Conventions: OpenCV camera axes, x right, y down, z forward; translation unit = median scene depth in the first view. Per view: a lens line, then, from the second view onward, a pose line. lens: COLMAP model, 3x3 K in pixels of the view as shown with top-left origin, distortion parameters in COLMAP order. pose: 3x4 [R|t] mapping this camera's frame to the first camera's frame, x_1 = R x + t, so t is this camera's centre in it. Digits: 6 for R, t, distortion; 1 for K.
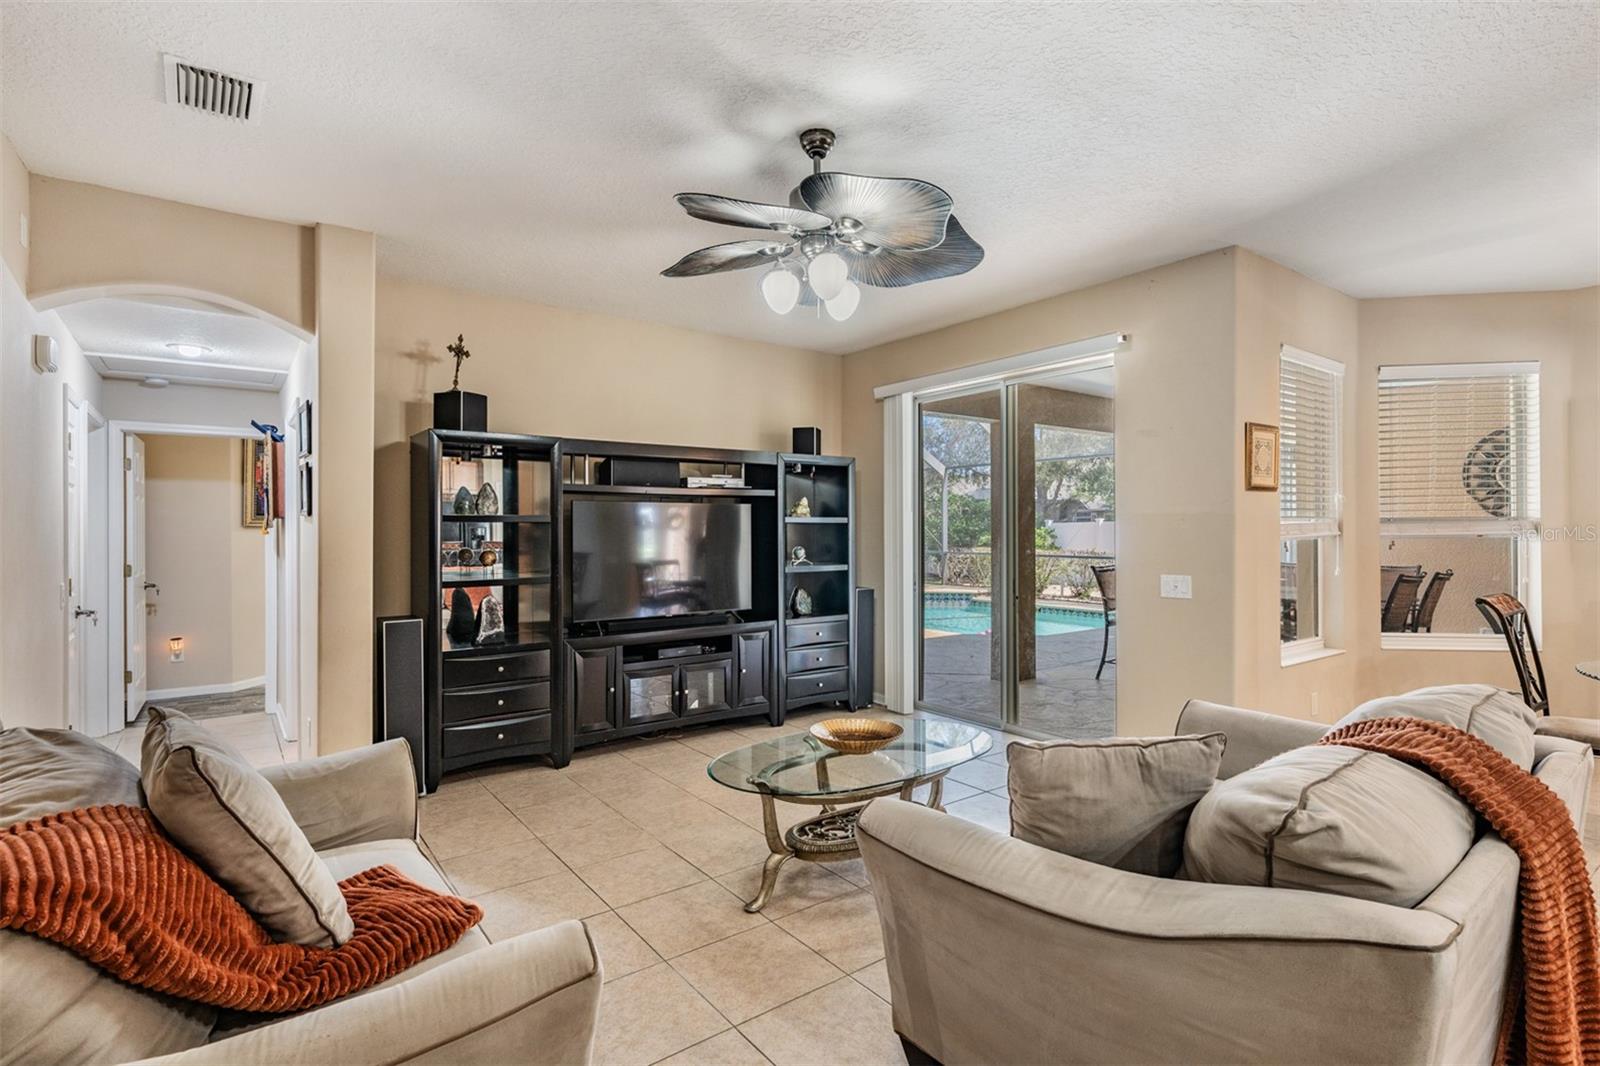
lens RADIAL K [[782.6, 0, 804.5], [0, 782.6, 531.5], [0, 0, 1]] dist [-0.001042, -0.000114]
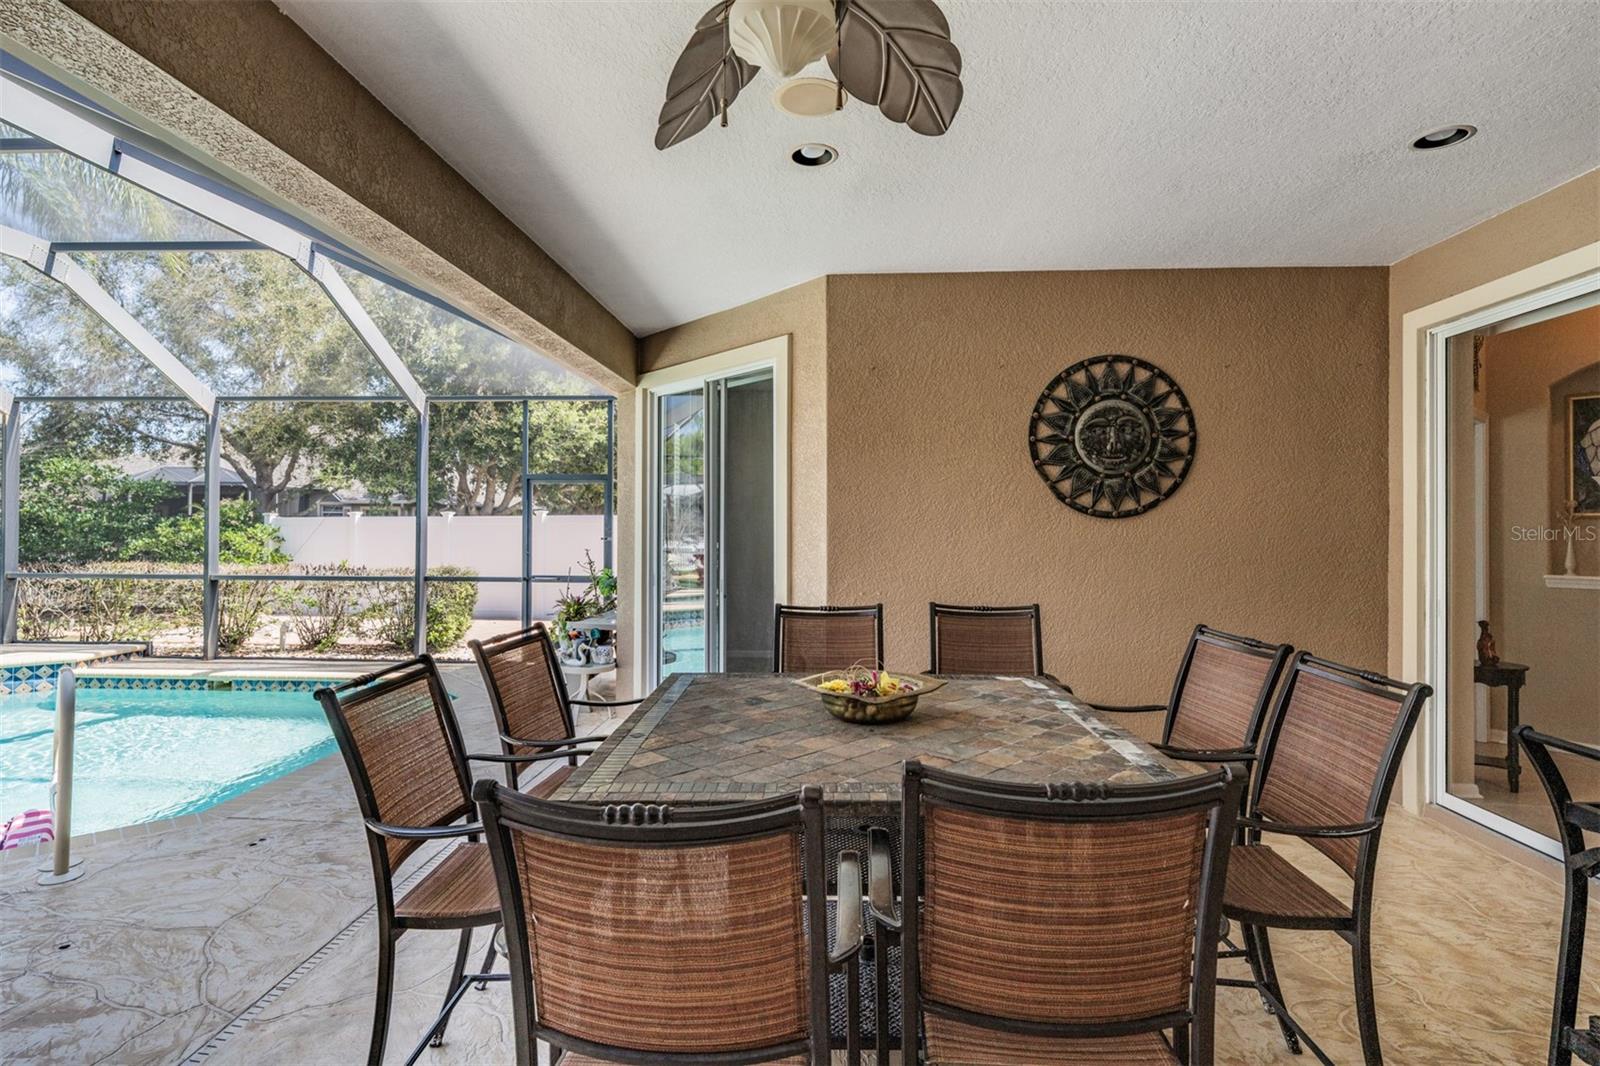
lens RADIAL K [[786.3, 0, 800.0], [0, 786.3, 533.0], [0, 0, 1]] dist [-0.000104, -0.000207]
pose [[0.645930, -0.004625, 0.763382, 0.136376], [0.001247, 0.999987, 0.005003, -0.002697], [-0.763395, -0.002280, 0.645928, 0.347309]]
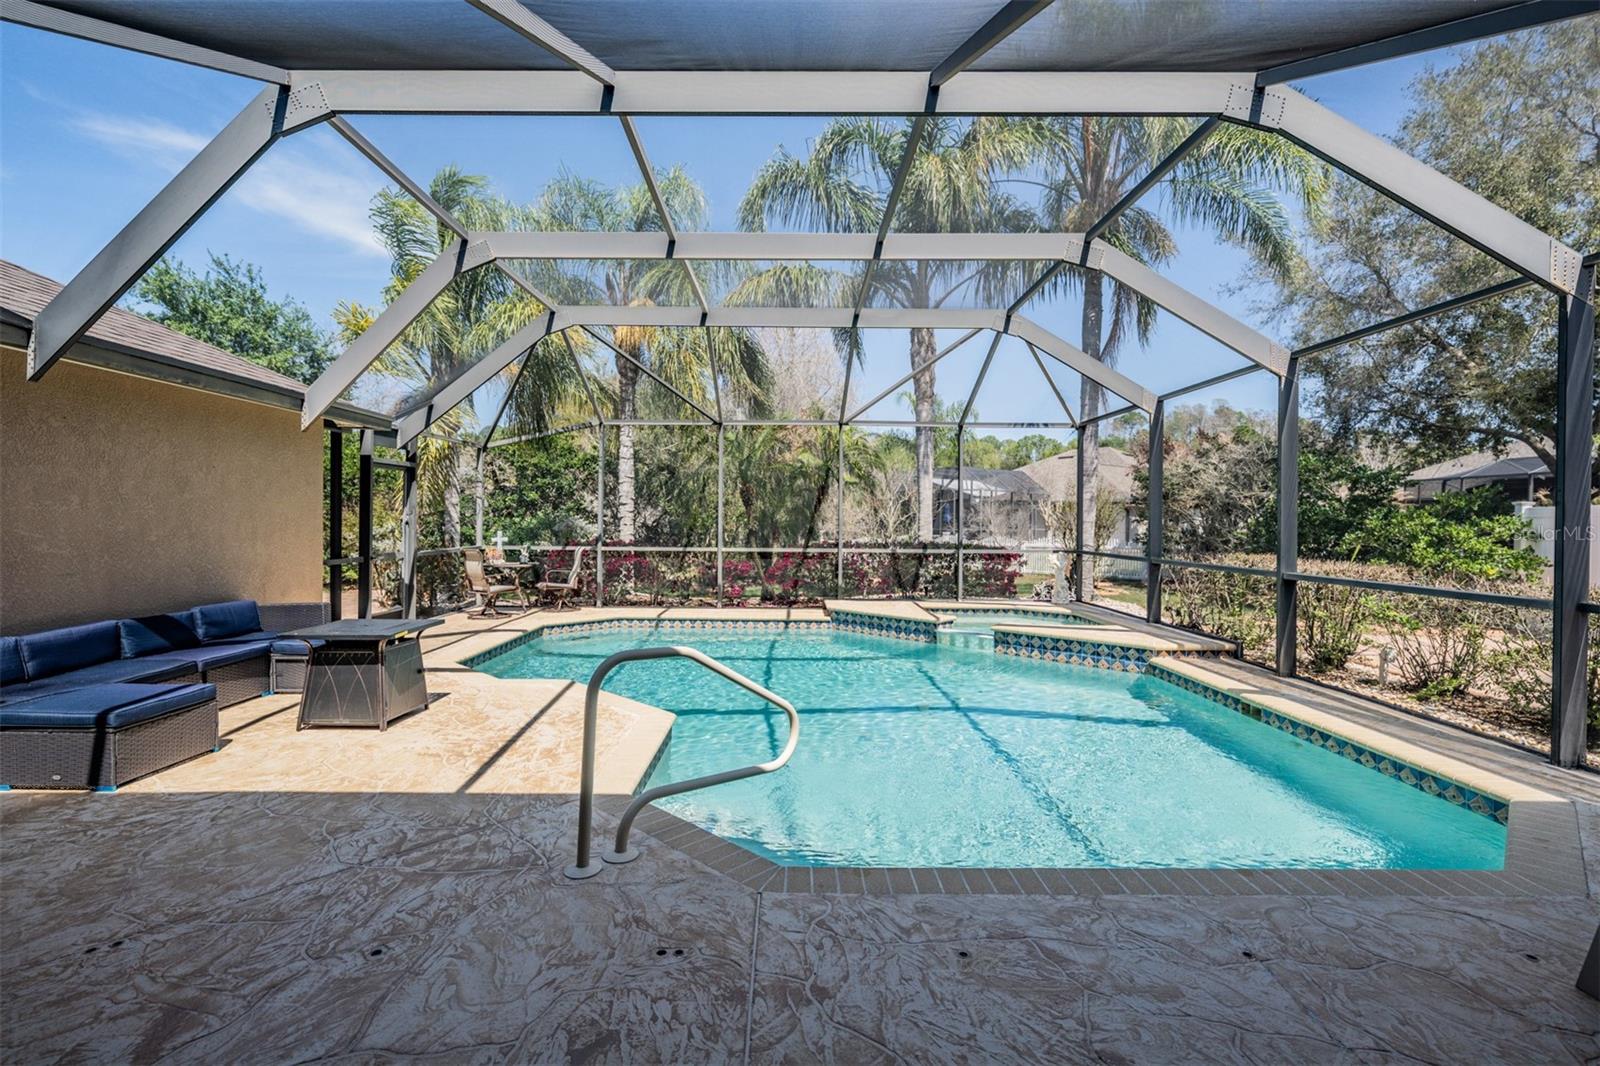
lens RADIAL K [[727.4, 0, 794.1], [0, 727.4, 529.9], [0, 0, 1]] dist [0.000548, -0.000103]
pose [[0.799552, 0.012215, -0.600472, 0.307660], [-0.008807, 0.999924, 0.008614, 0.002756], [0.600532, -0.001599, 0.799599, 0.509045]]
